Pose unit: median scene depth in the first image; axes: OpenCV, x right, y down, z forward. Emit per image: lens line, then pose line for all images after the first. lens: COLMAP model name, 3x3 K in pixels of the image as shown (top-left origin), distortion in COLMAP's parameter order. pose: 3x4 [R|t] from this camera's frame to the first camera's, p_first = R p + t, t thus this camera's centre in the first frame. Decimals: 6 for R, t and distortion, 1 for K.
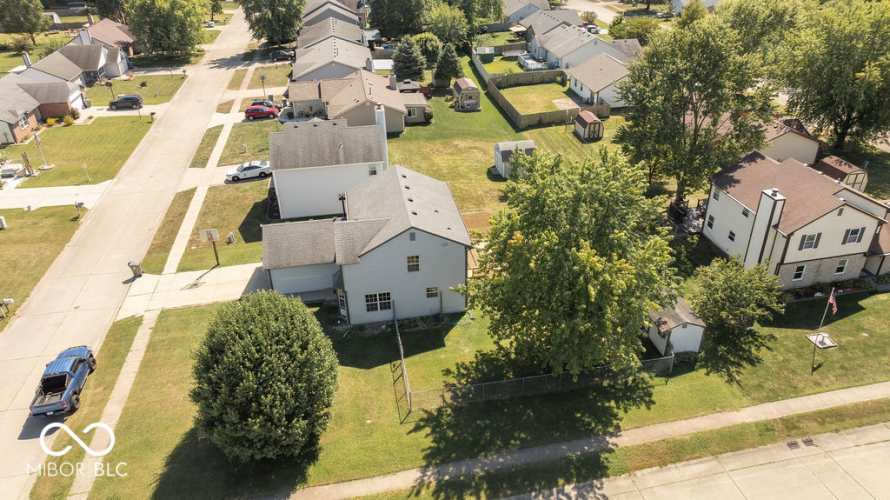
lens RADIAL K [[630.1, 0, 450.7], [0, 630.1, 237.1], [0, 0, 1]] dist [-0.018349, 0.006253]
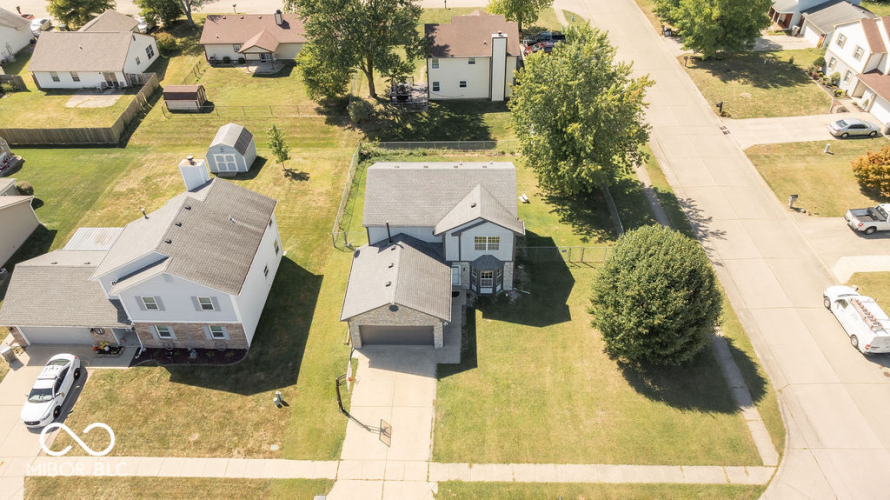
lens RADIAL K [[630.1, 0, 450.7], [0, 630.1, 237.1], [0, 0, 1]] dist [-0.018349, 0.006253]
pose [[0.199981, -0.605354, 0.770424, -0.797929], [0.489201, 0.742976, 0.456804, -0.386177], [-0.848935, 0.285540, 0.444721, 0.507167]]
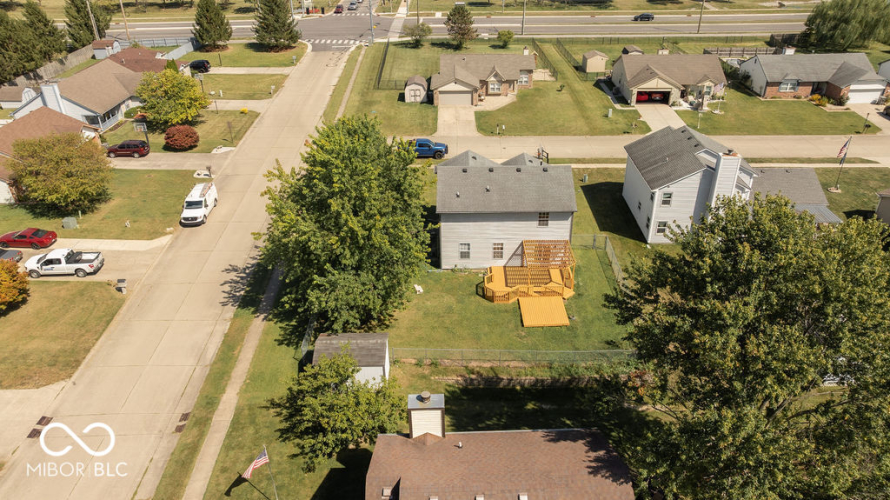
lens RADIAL K [[628.5, 0, 445.0], [0, 628.5, 250.0], [0, 0, 1]] dist [-0.010534, -0.000557]
pose [[-0.189780, 0.504416, -0.842347, 0.830991], [-0.463088, 0.710527, 0.529812, -0.441286], [0.865756, 0.490629, 0.098746, 0.770957]]
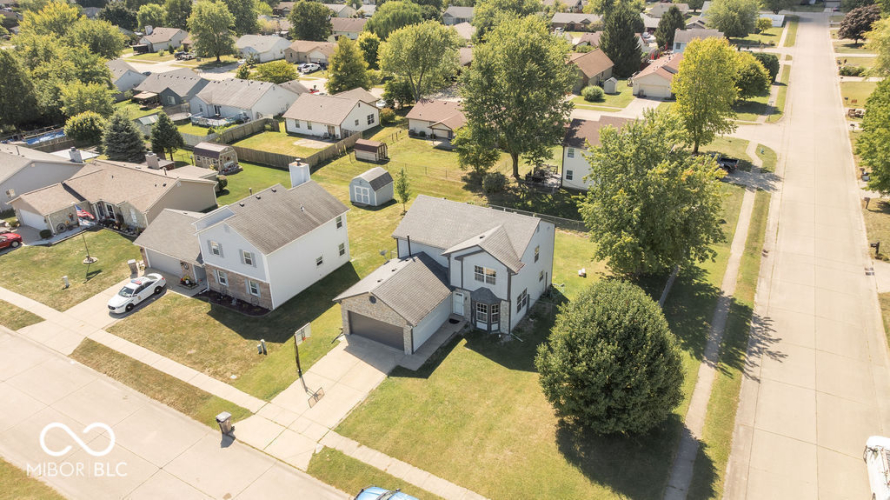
lens RADIAL K [[630.1, 0, 450.7], [0, 630.1, 237.1], [0, 0, 1]] dist [-0.018349, 0.006253]
pose [[0.642738, -0.323578, 0.694396, -0.765434], [0.379664, 0.921819, 0.078134, -0.107645], [-0.665390, 0.213417, 0.715339, 0.238664]]
